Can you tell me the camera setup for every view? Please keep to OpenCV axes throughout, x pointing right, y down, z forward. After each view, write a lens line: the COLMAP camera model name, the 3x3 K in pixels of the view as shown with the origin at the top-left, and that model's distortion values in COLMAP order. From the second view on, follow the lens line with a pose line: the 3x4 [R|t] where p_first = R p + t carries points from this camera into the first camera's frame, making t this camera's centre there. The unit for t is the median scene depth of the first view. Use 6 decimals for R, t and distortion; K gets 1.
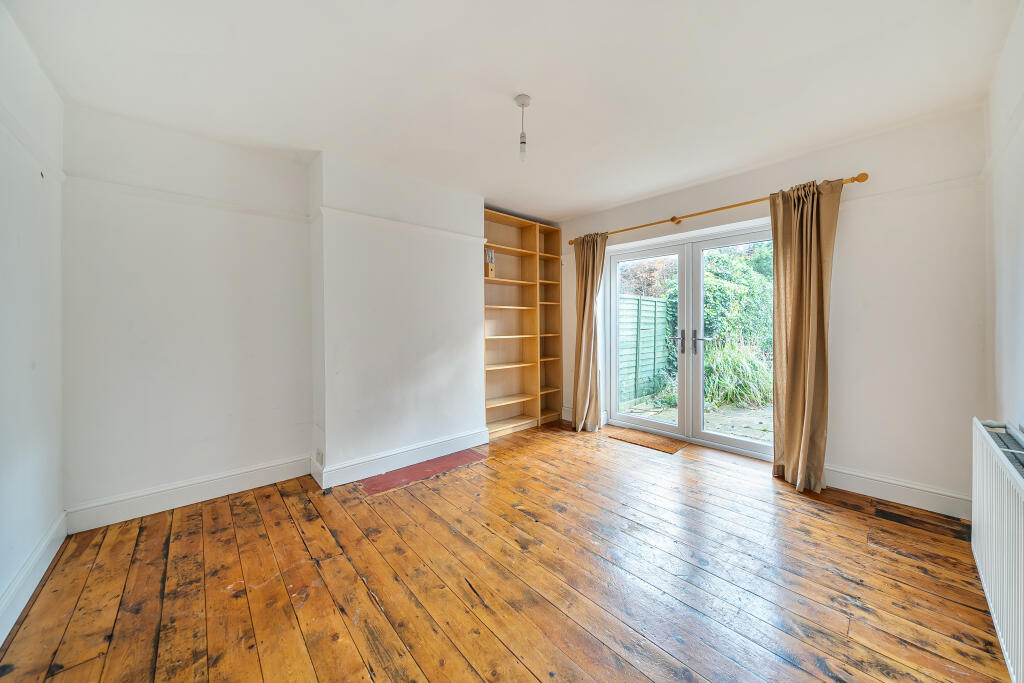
lens RADIAL K [[354.1, 0, 518.7], [0, 354.1, 320.8], [0, 0, 1]] dist [-0.006005, -0.000030]
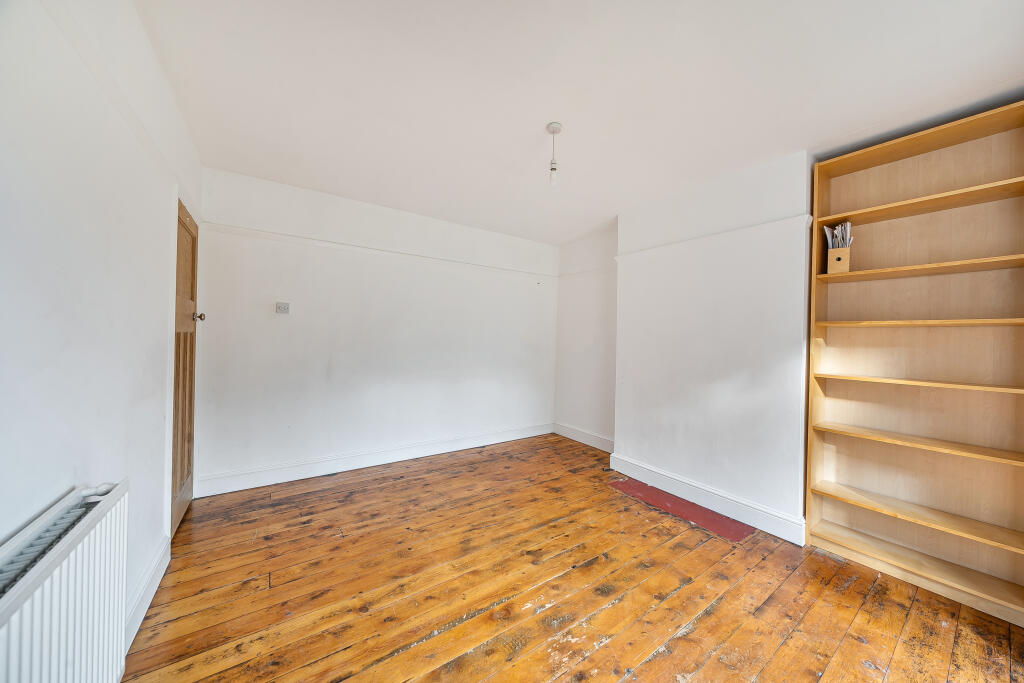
lens RADIAL K [[347.0, 0, 514.6], [0, 347.0, 336.4], [0, 0, 1]] dist [-0.005978, 0.000081]
pose [[-0.134161, -0.005644, -0.990943, 0.737436], [-0.020042, 0.999795, -0.002981, -0.008488], [0.990757, 0.019461, -0.134247, 0.749233]]
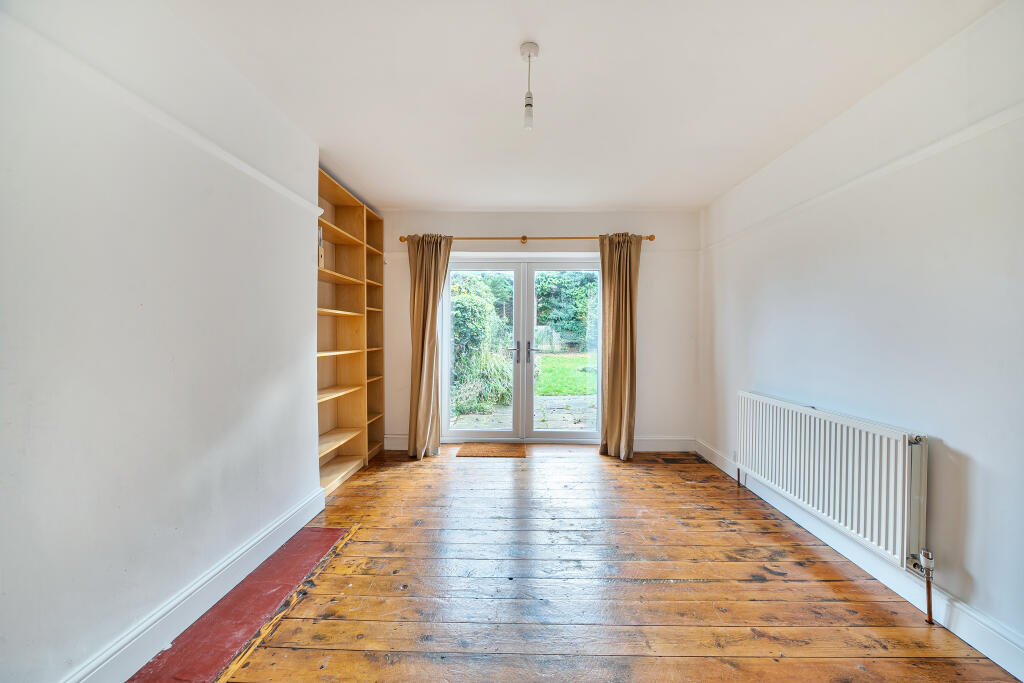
lens RADIAL K [[347.0, 0, 514.6], [0, 347.0, 336.4], [0, 0, 1]] dist [-0.005978, 0.000081]
pose [[0.688754, 0.001250, 0.724994, -0.409869], [-0.011660, 0.999888, 0.009353, 0.000572], [-0.724901, -0.014895, 0.688692, 0.354561]]
